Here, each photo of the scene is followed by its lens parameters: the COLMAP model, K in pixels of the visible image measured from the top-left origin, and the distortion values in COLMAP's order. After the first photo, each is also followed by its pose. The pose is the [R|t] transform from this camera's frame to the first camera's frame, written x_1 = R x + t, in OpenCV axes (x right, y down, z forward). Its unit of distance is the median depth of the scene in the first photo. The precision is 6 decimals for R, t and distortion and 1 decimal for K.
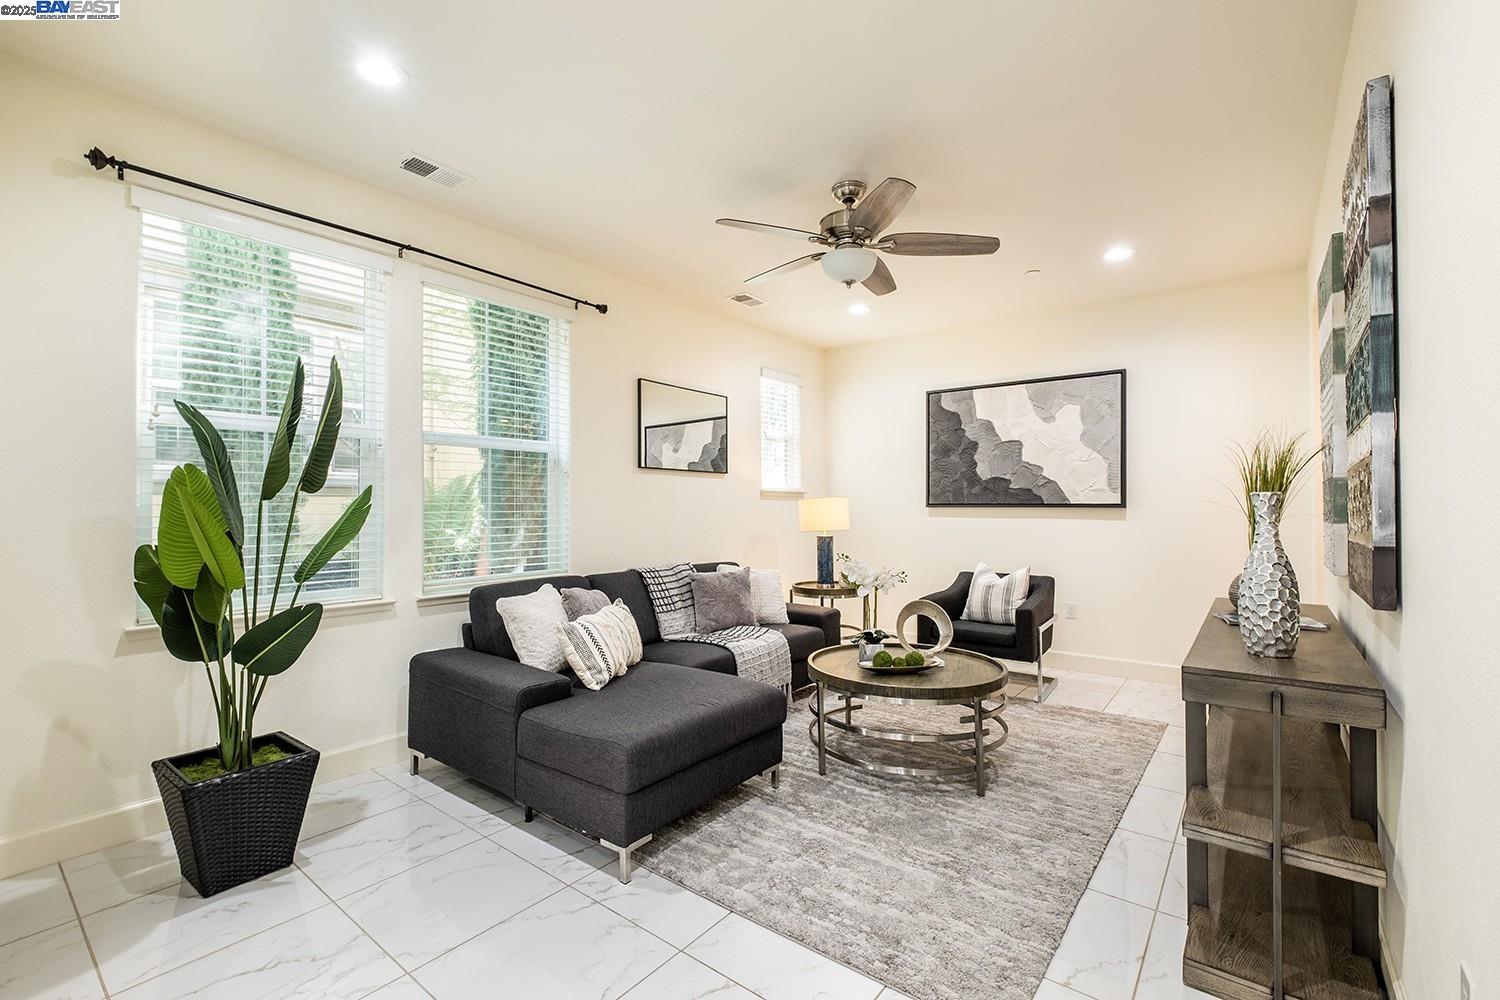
lens RADIAL K [[652.4, 0, 747.0], [0, 652.4, 506.0], [0, 0, 1]] dist [0.001208, -0.000821]
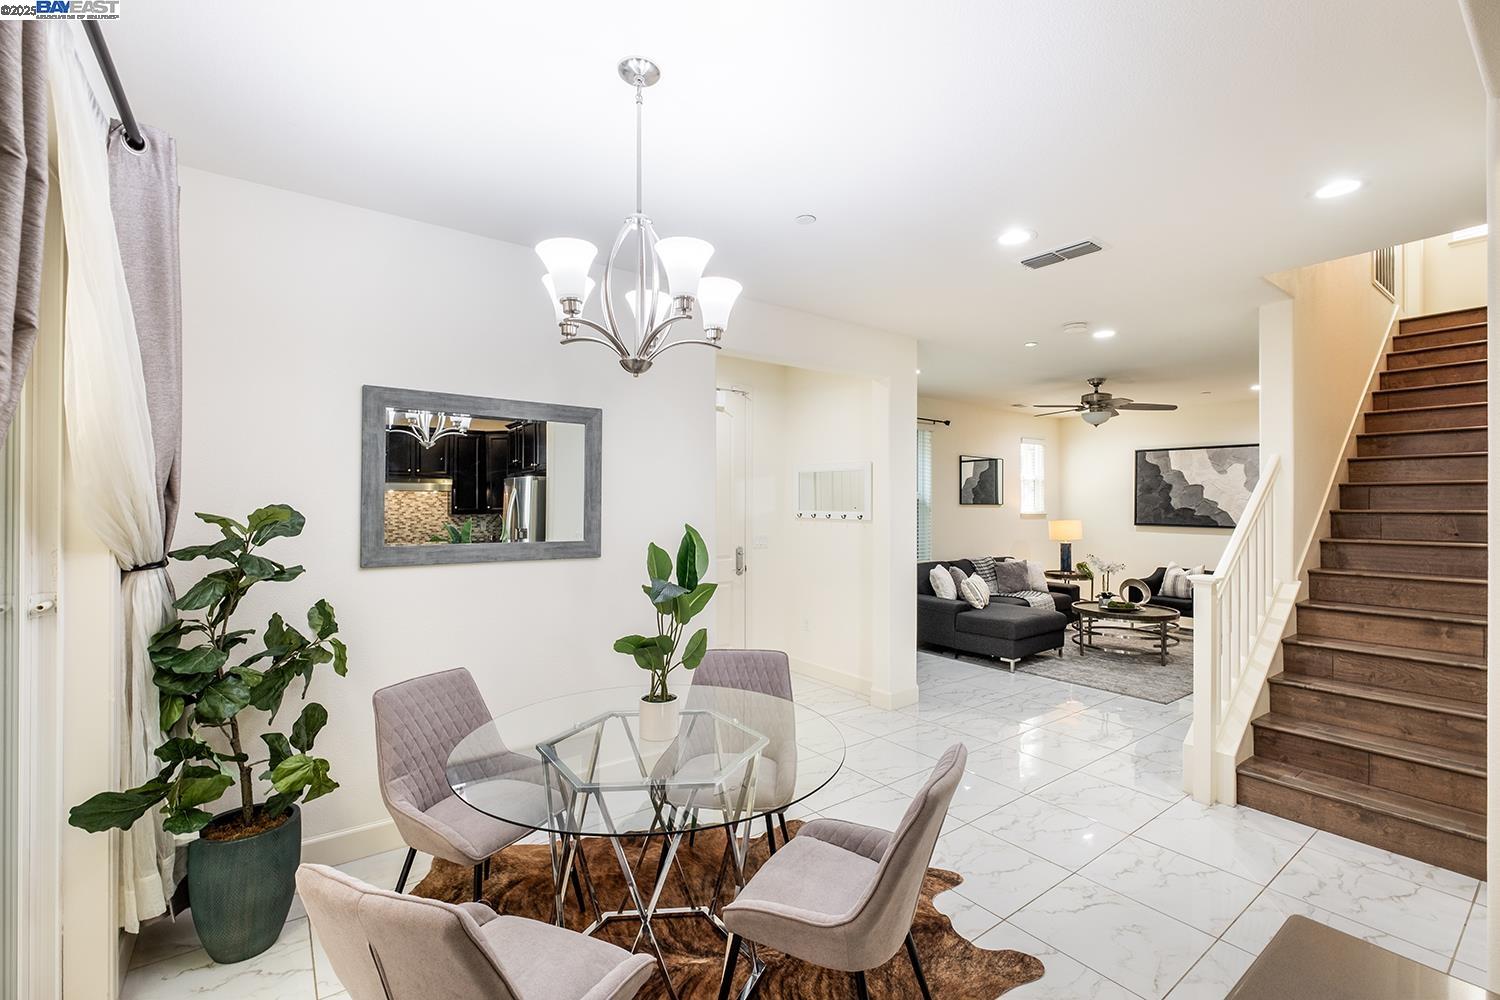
lens RADIAL K [[652.4, 0, 747.2], [0, 652.4, 502.9], [0, 0, 1]] dist [0.001208, -0.000821]
pose [[0.966405, 0.007211, -0.256922, -0.389544], [-0.006083, 0.999968, 0.005185, -0.097381], [0.256951, -0.003448, 0.966418, -1.323928]]
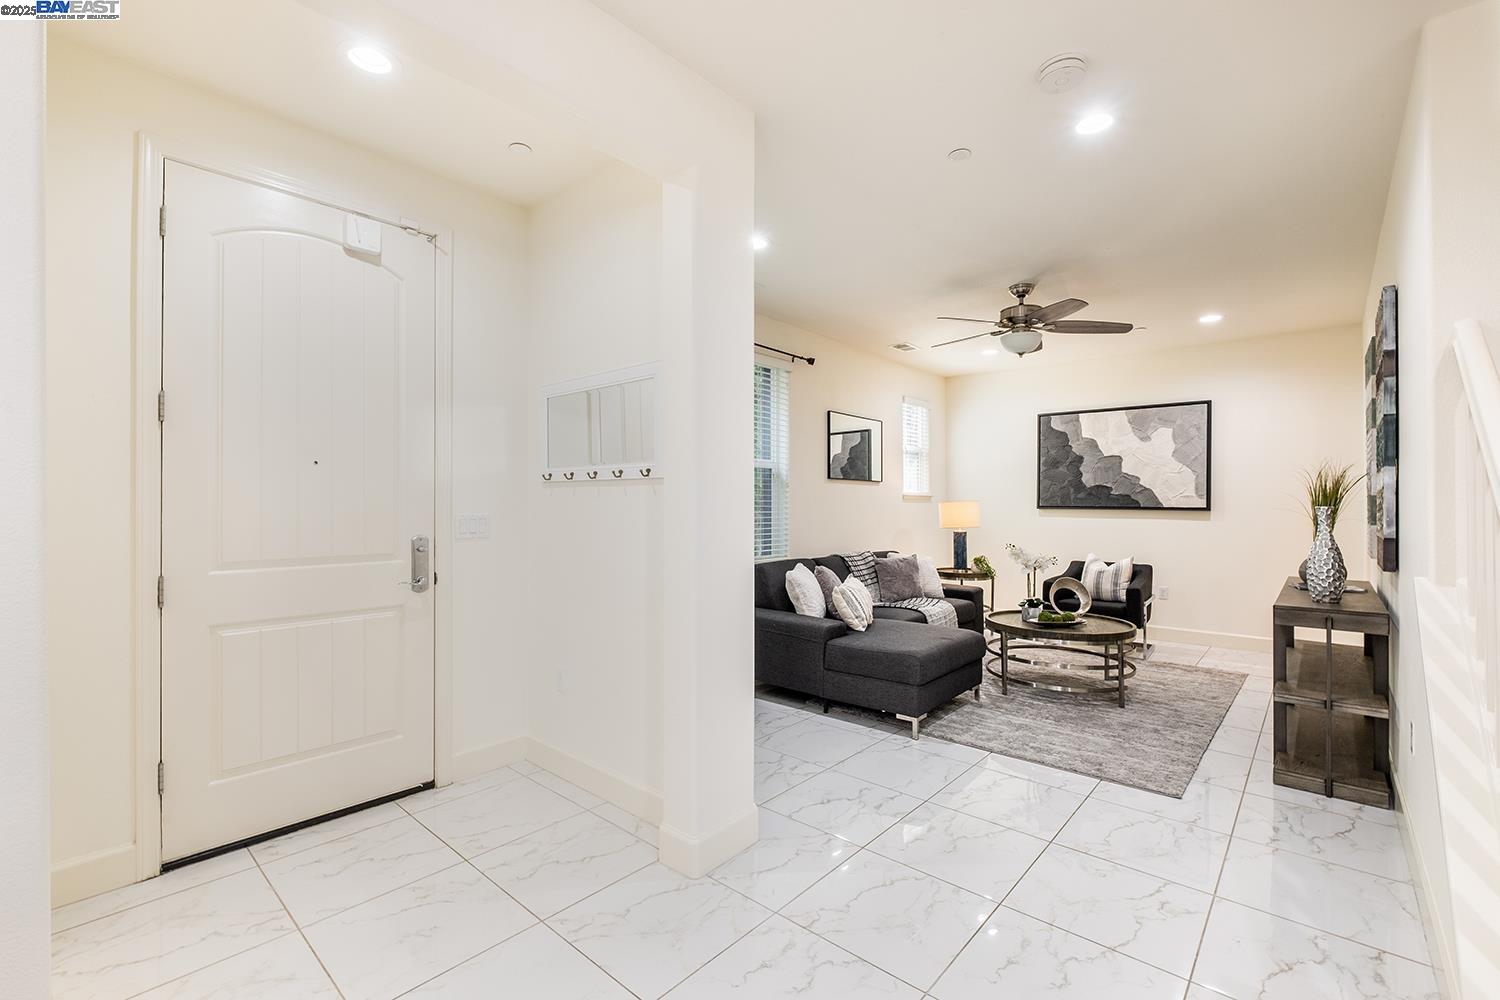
lens RADIAL K [[652.4, 0, 748.0], [0, 652.4, 505.4], [0, 0, 1]] dist [0.001208, -0.000821]
pose [[0.998375, 0.004742, -0.056792, -0.359618], [-0.004455, 0.999977, 0.005177, -0.015636], [0.056815, -0.004915, 0.998373, -0.462974]]
